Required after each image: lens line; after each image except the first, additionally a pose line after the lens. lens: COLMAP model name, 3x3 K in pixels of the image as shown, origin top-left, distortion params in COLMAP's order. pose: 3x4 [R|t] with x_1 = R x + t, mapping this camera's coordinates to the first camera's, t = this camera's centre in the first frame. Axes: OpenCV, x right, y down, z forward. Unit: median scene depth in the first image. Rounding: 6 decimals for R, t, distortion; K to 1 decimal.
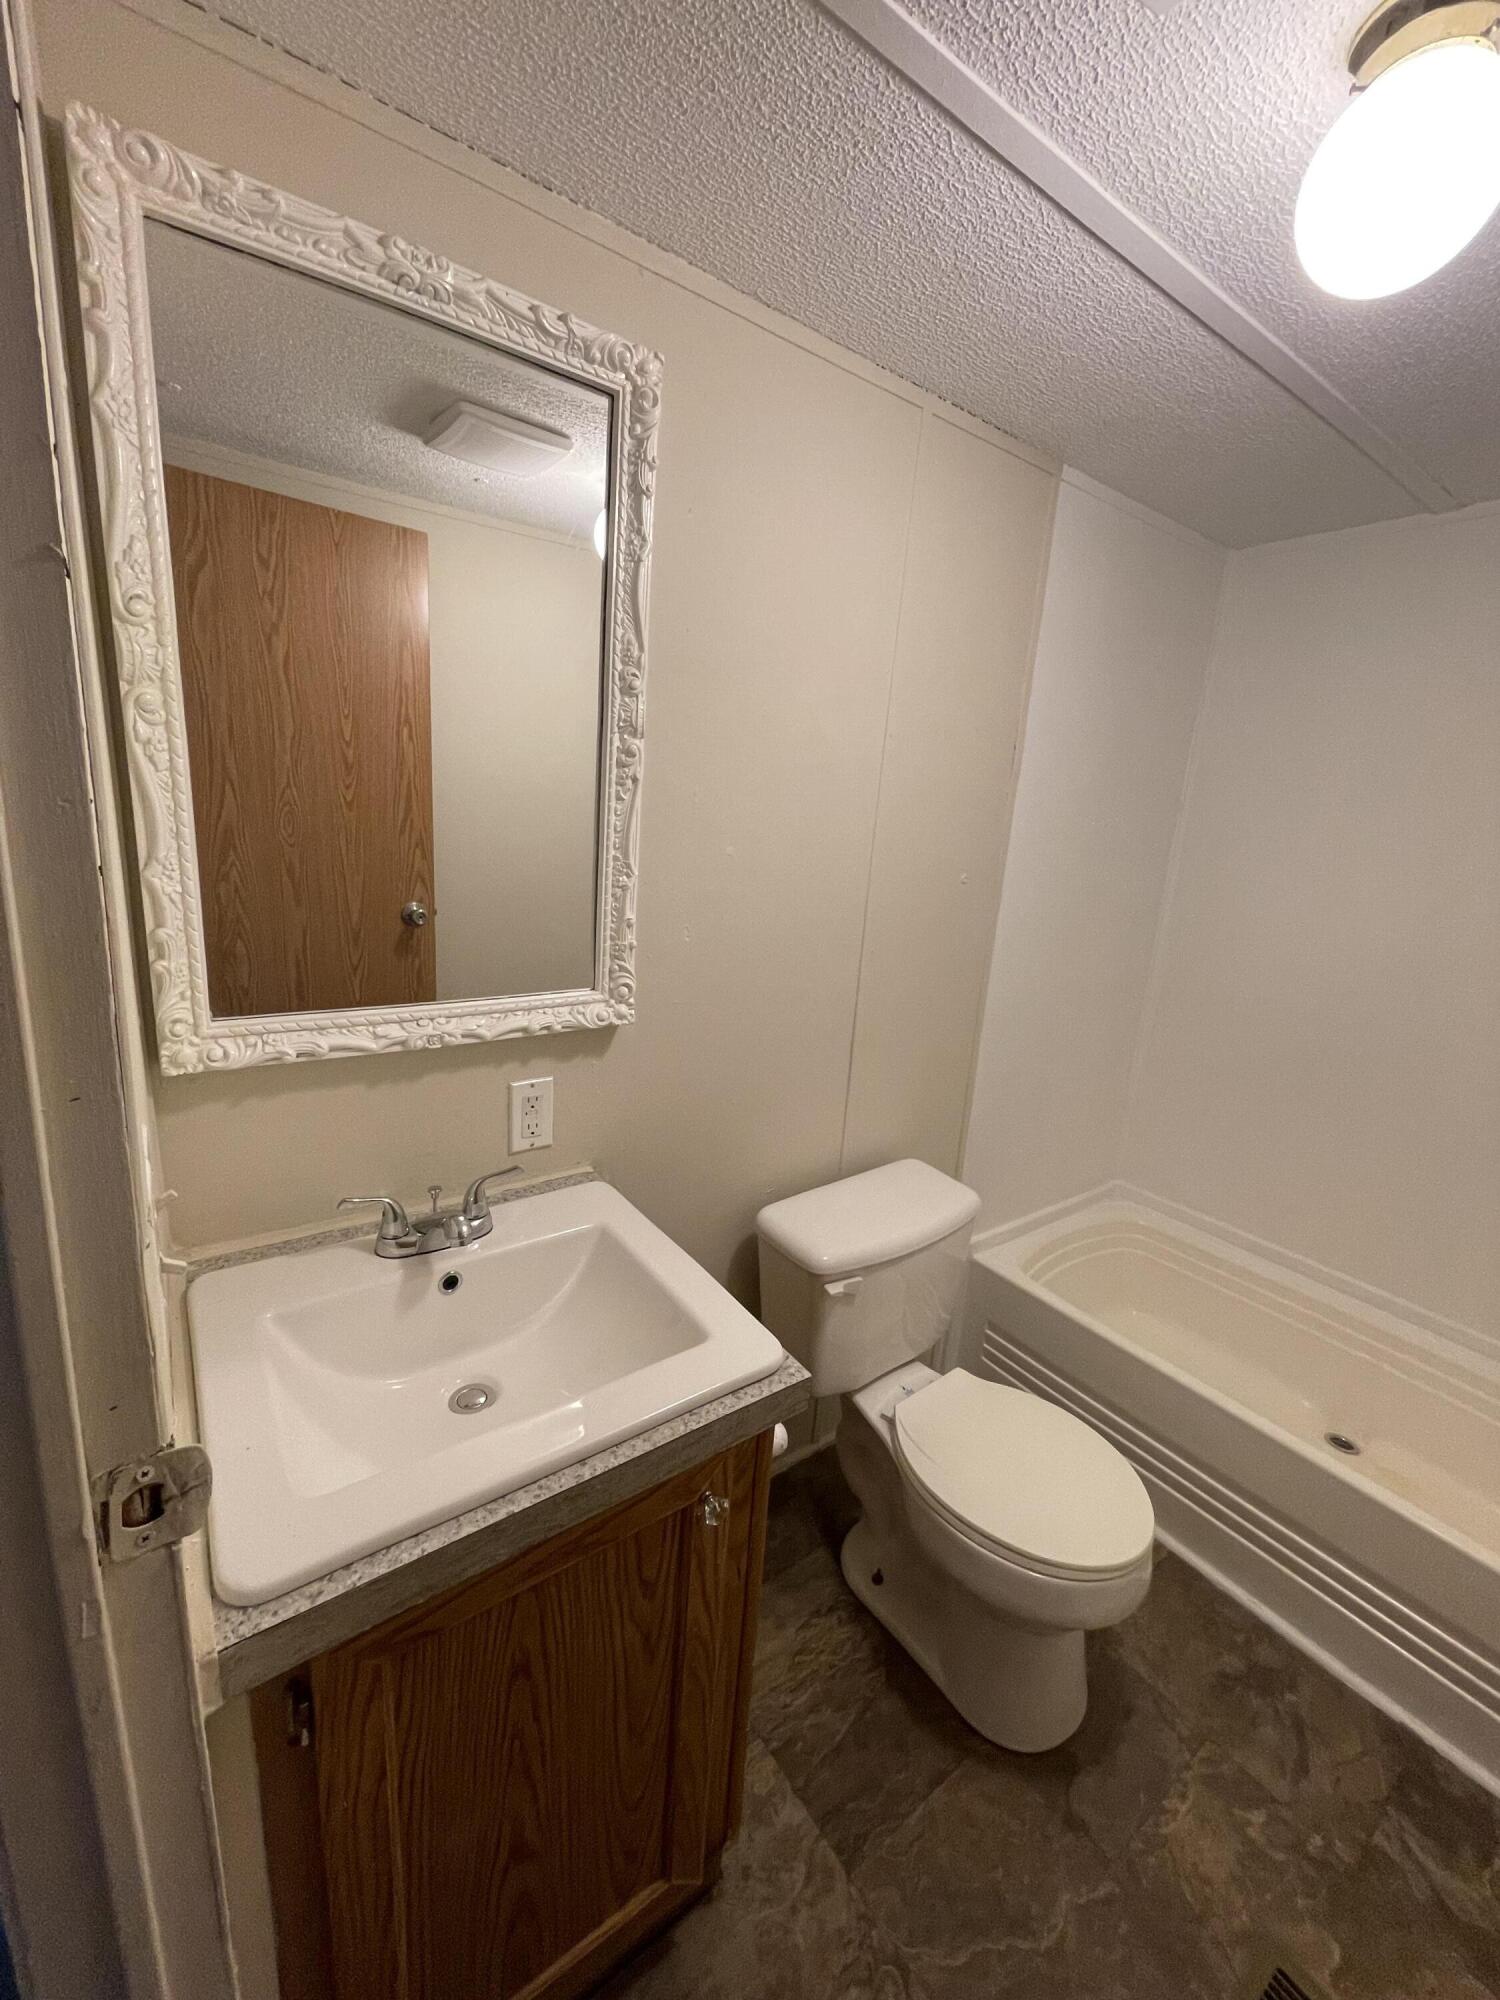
lens RADIAL K [[803.3, 0, 743.6], [0, 803.3, 990.0], [0, 0, 1]] dist [-0.002909, 0.000279]
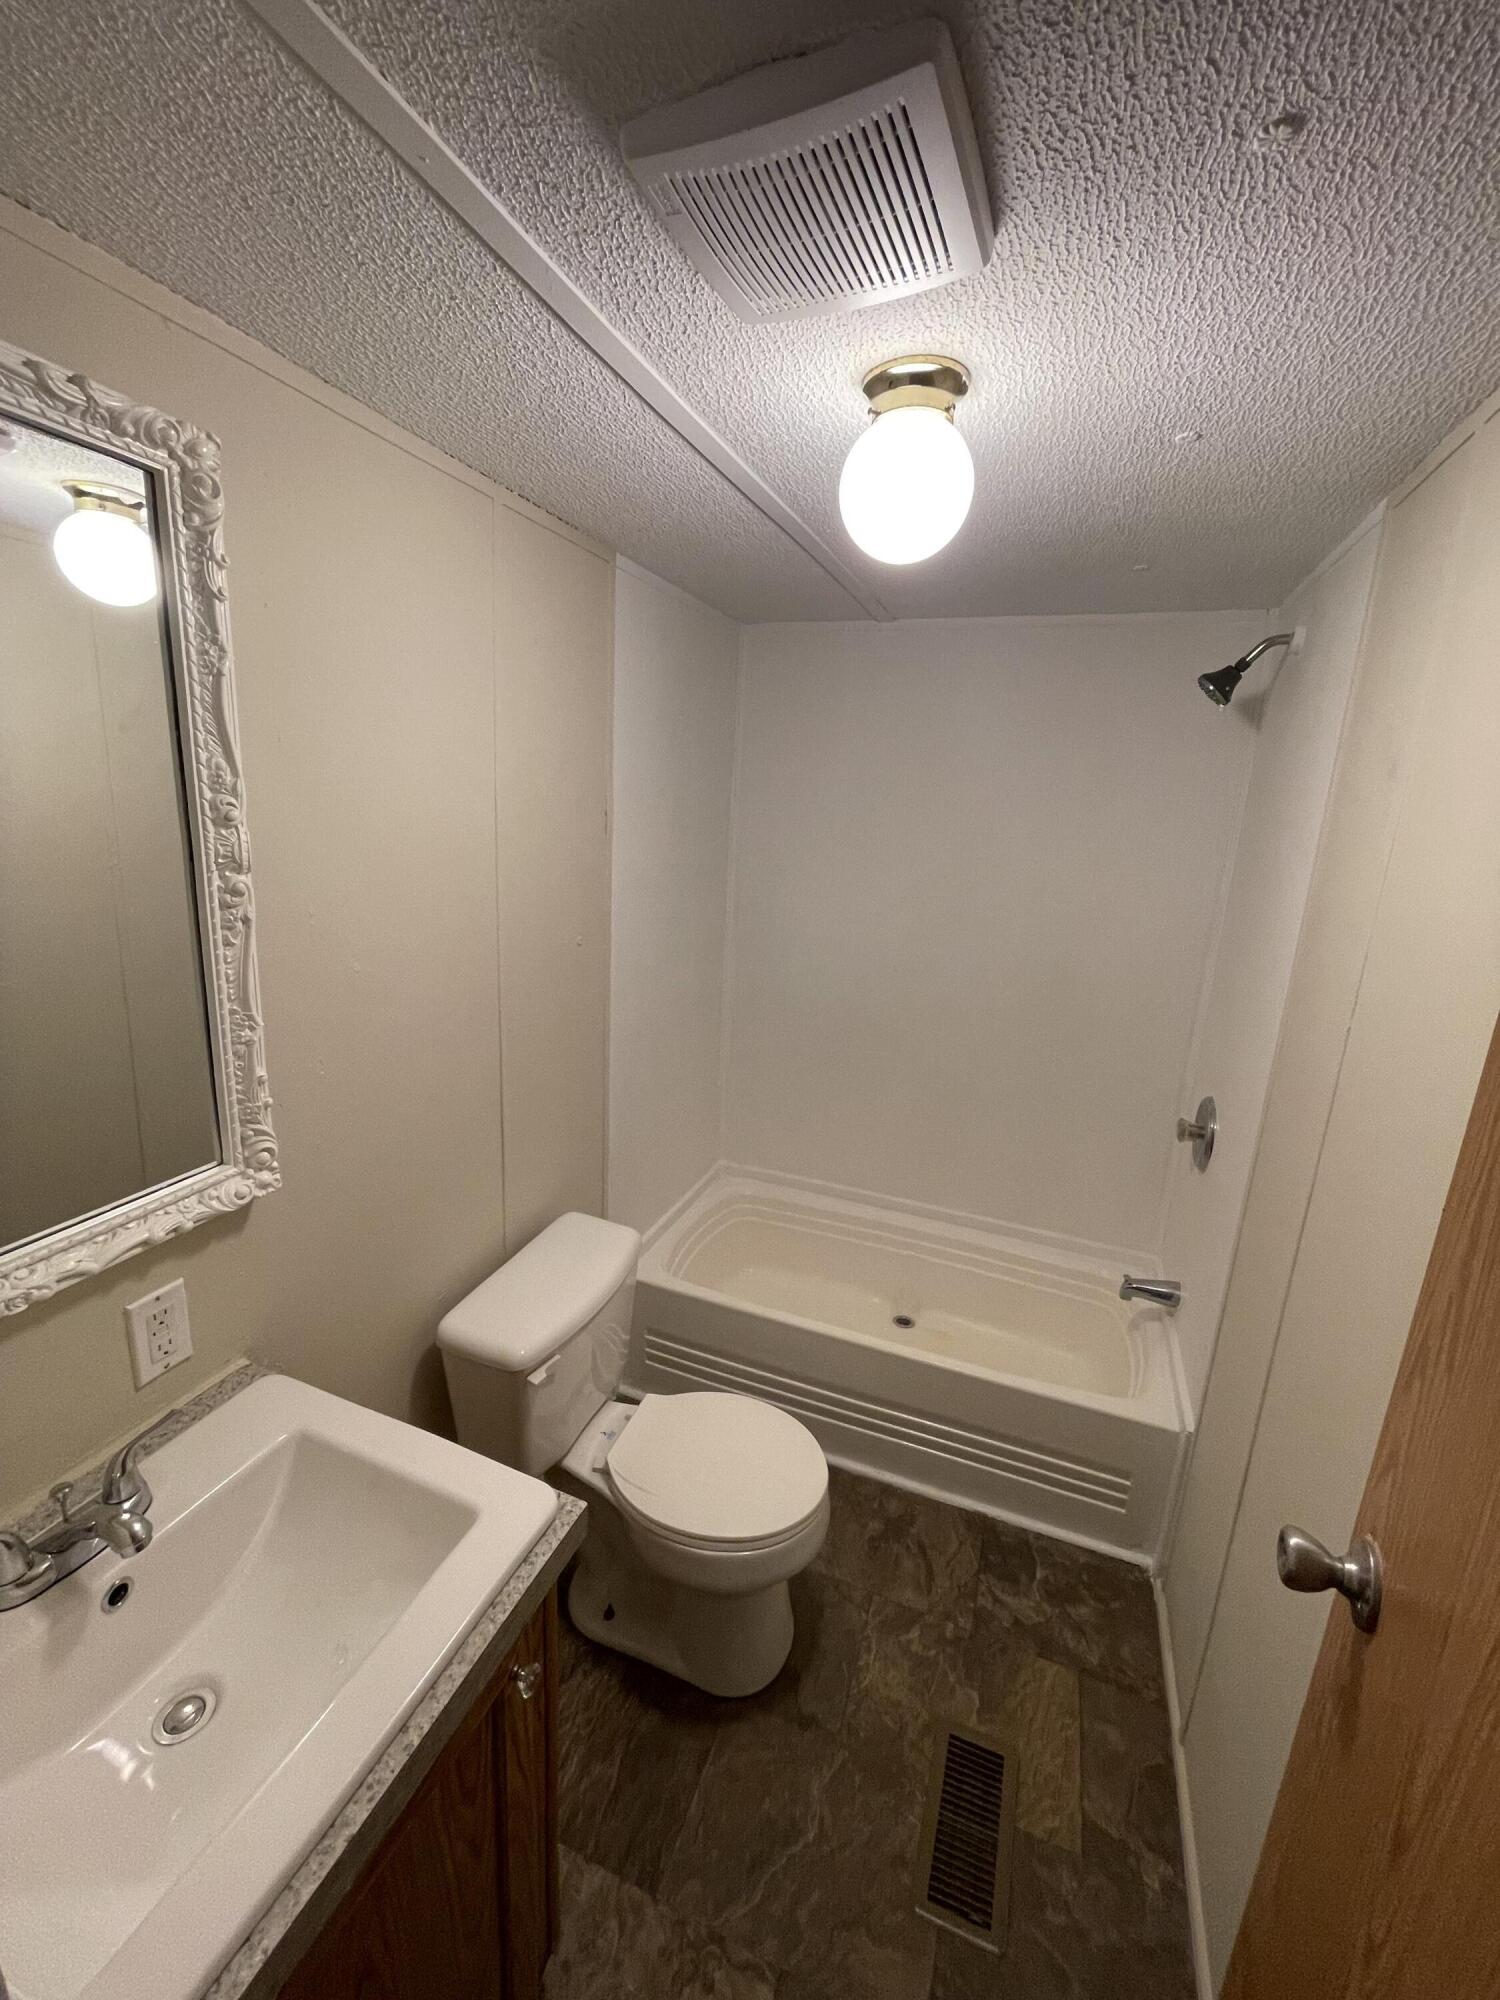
lens RADIAL K [[803.3, 0, 743.6], [0, 803.3, 990.0], [0, 0, 1]] dist [-0.002909, 0.000279]
pose [[0.842811, -0.149626, 0.516992, -0.142197], [0.130989, 0.988721, 0.072612, -0.181864], [-0.522026, 0.006522, 0.852905, -0.009096]]
